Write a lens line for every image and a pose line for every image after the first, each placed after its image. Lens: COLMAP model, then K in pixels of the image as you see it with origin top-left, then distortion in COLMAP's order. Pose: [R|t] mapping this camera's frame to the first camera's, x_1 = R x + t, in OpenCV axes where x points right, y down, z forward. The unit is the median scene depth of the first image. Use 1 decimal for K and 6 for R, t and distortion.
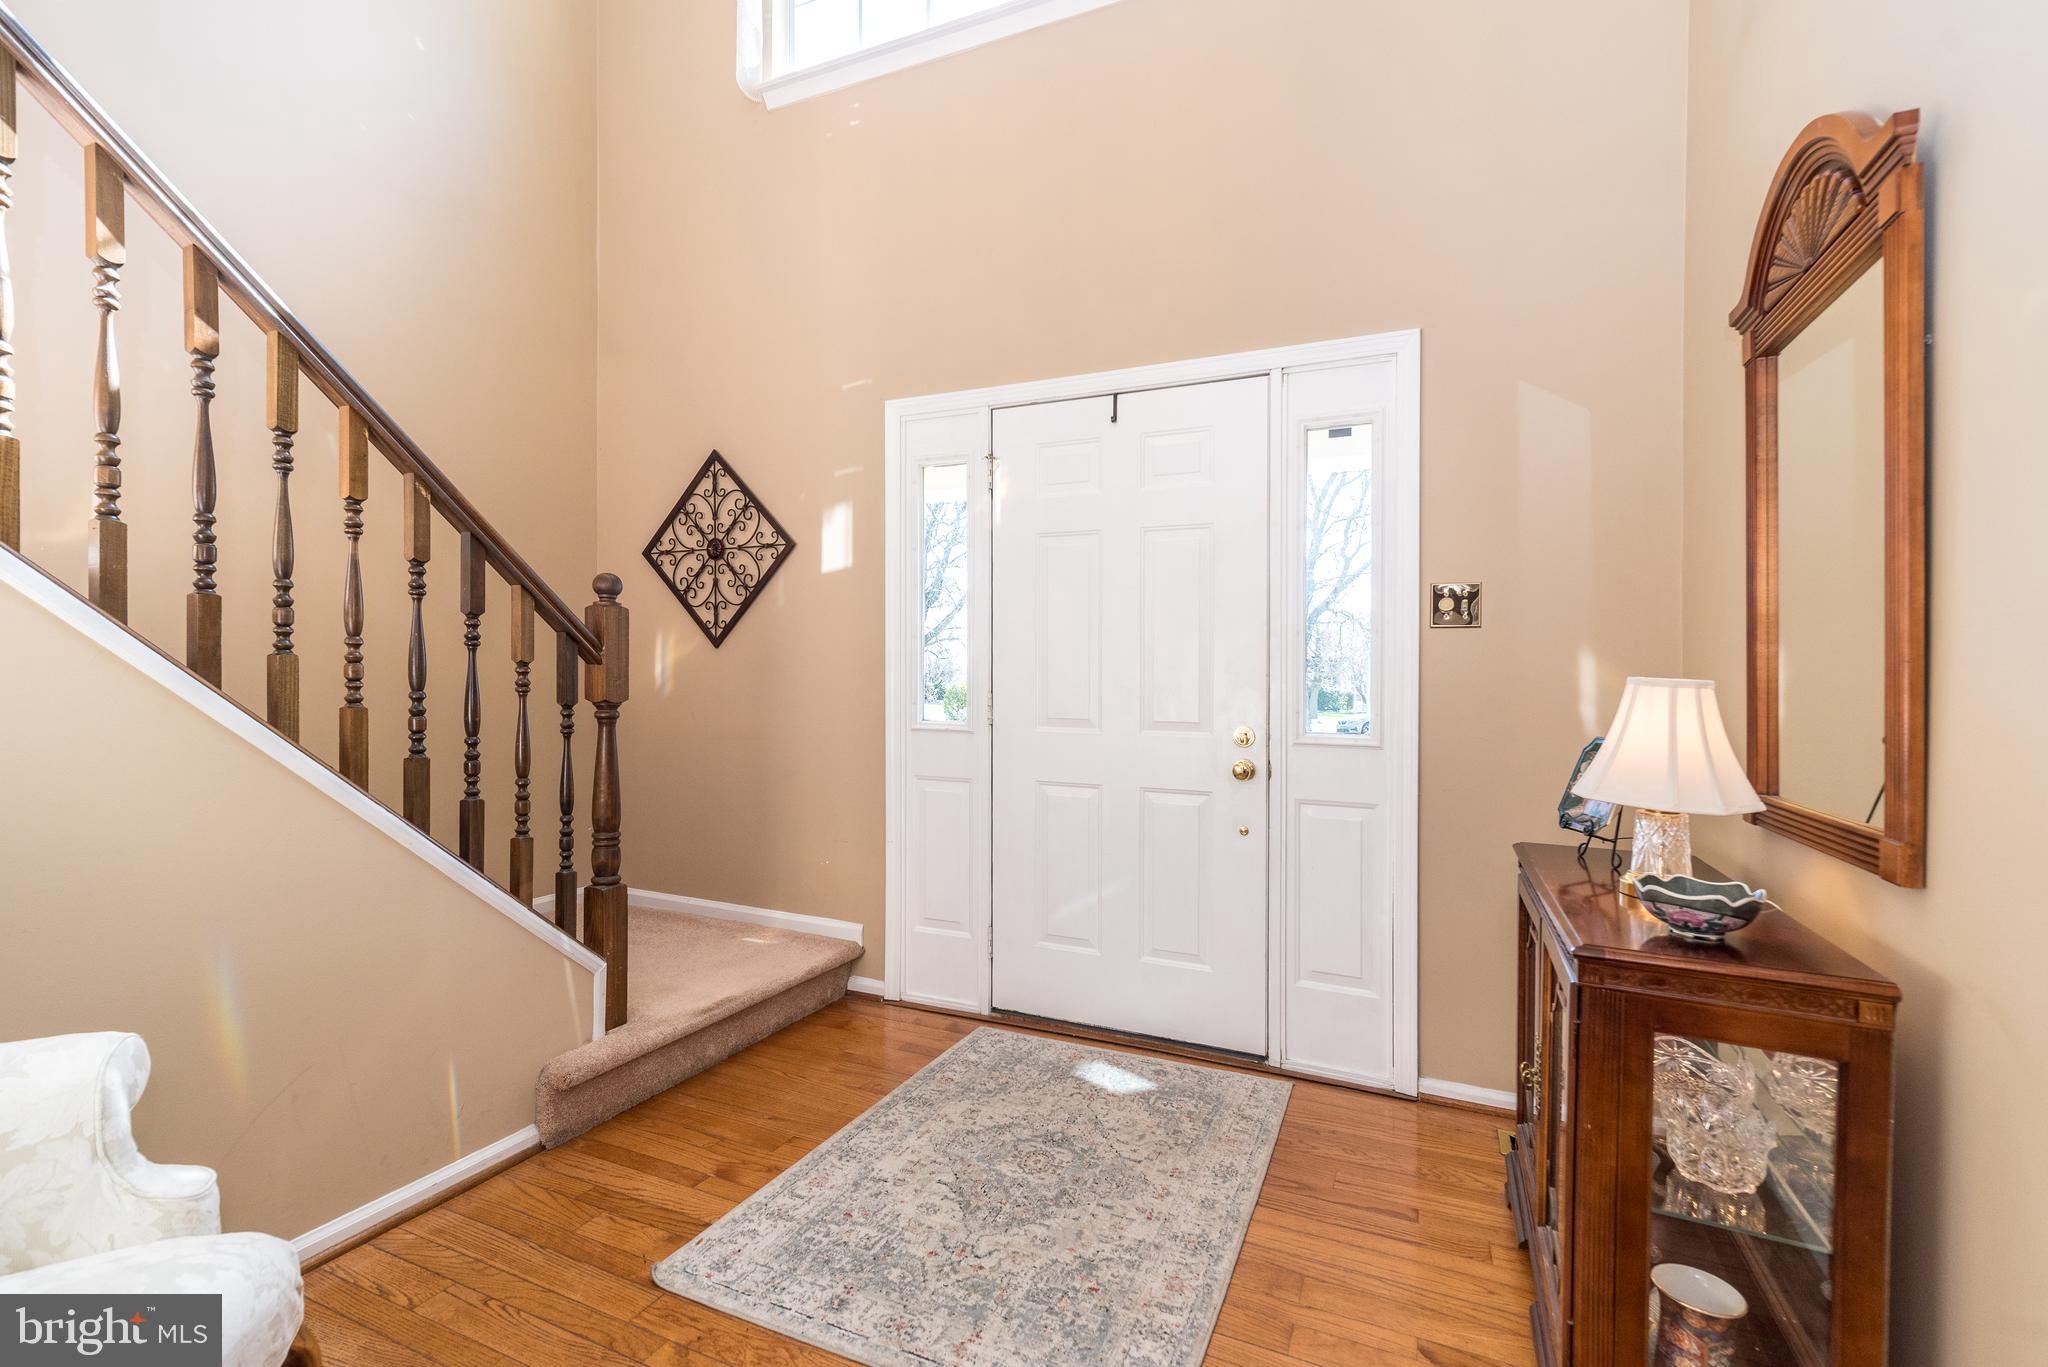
lens RADIAL K [[897.7, 0, 1019.2], [0, 897.7, 687.4], [0, 0, 1]] dist [0.008138, -0.000488]
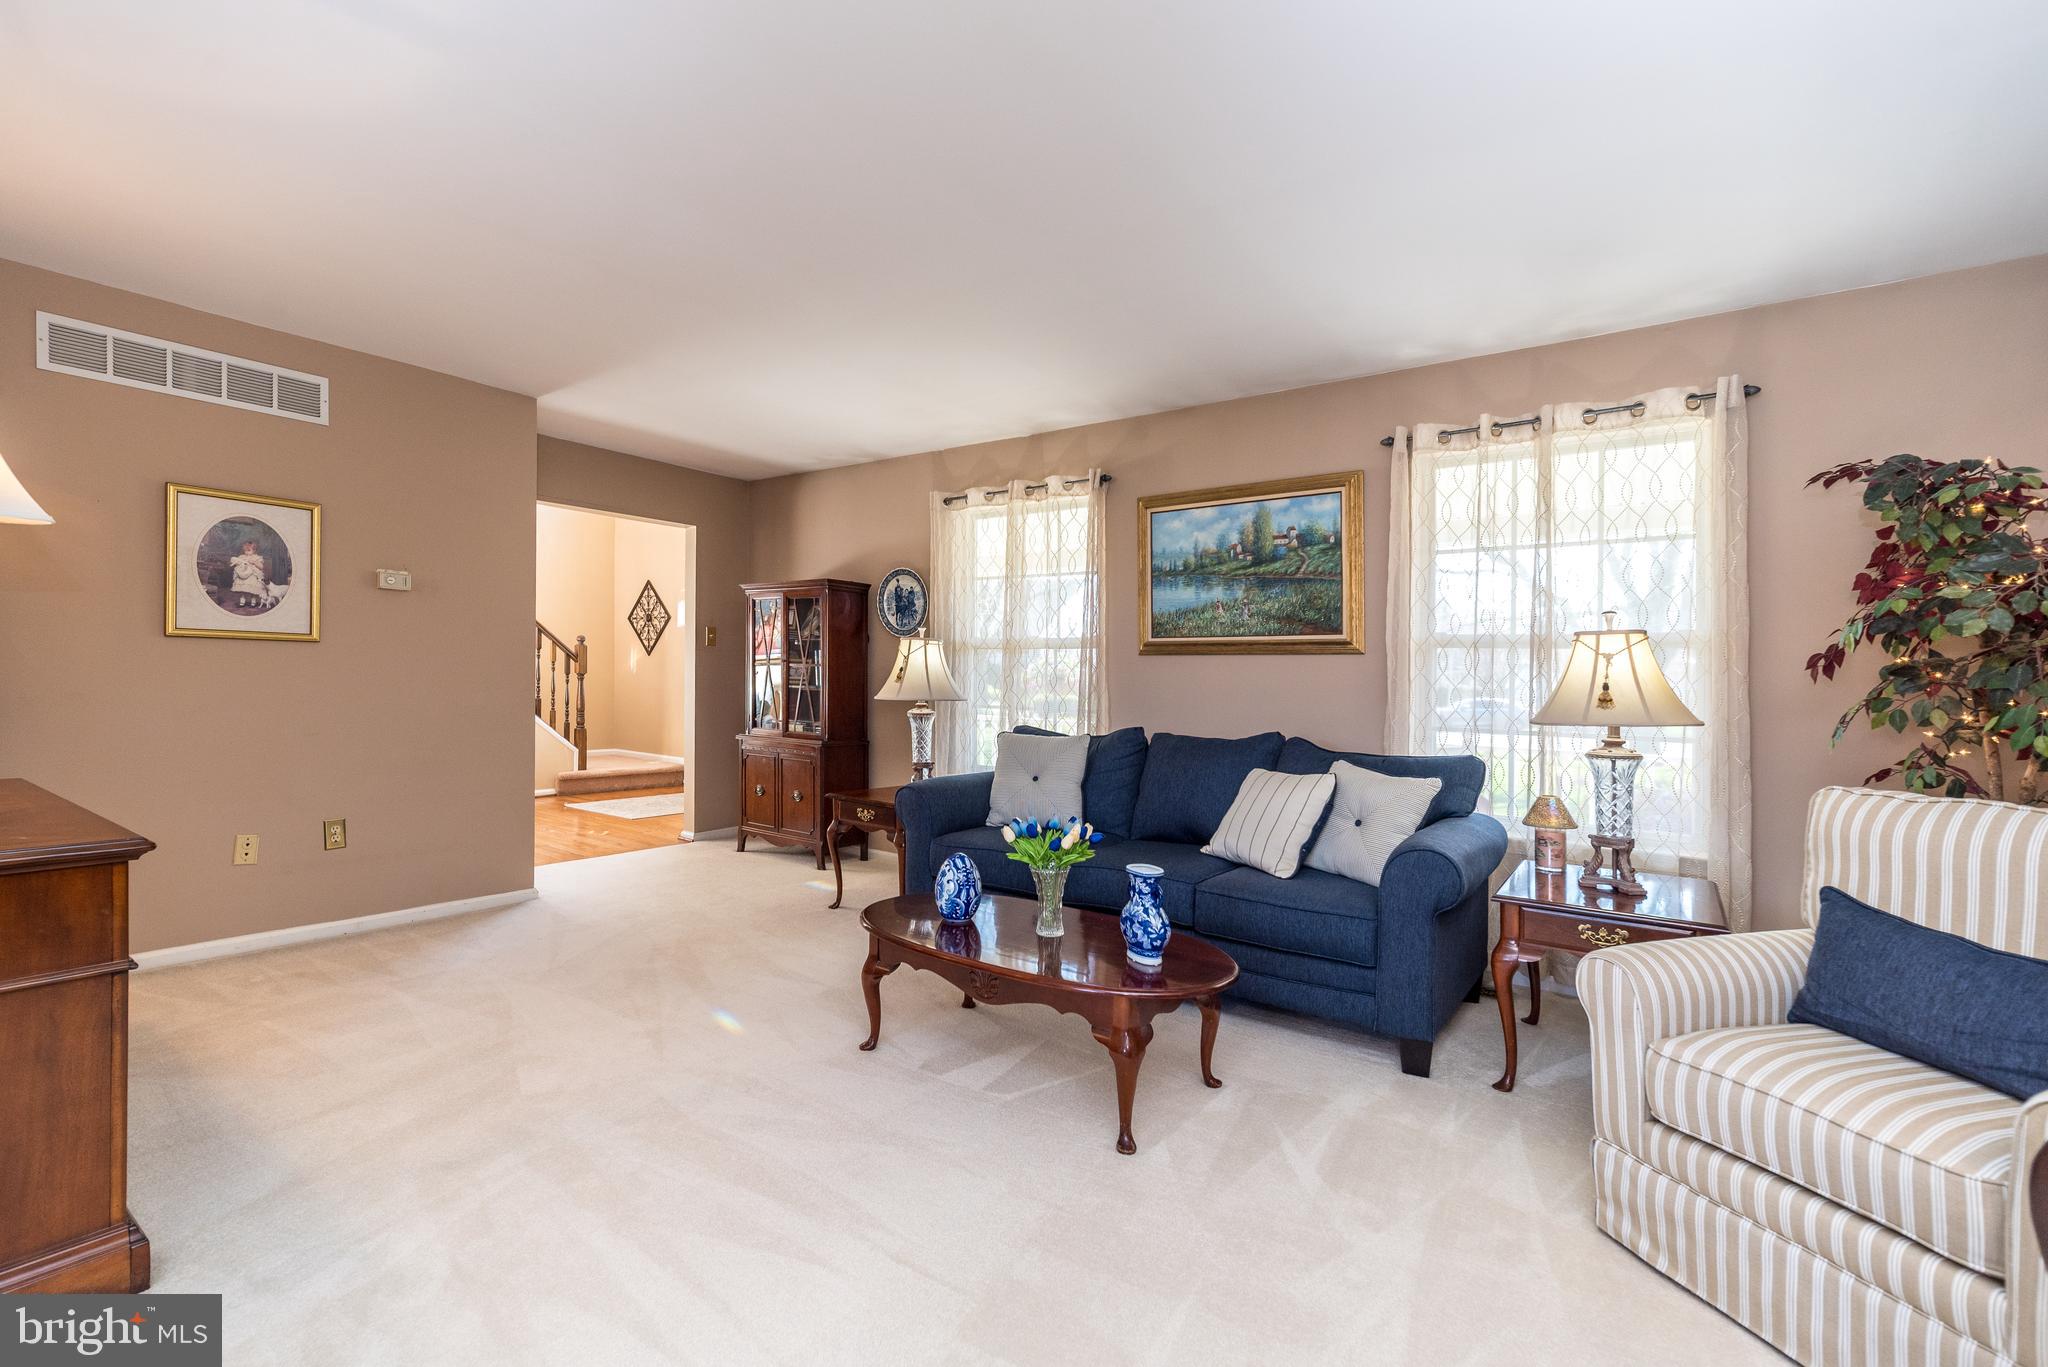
lens RADIAL K [[897.7, 0, 1030.9], [0, 897.7, 681.0], [0, 0, 1]] dist [0.008138, -0.000488]
pose [[0.980270, 0.011874, -0.197309, 1.290995], [-0.011775, 0.999929, 0.001677, 0.013015], [0.197315, 0.000679, 0.980340, -1.367272]]
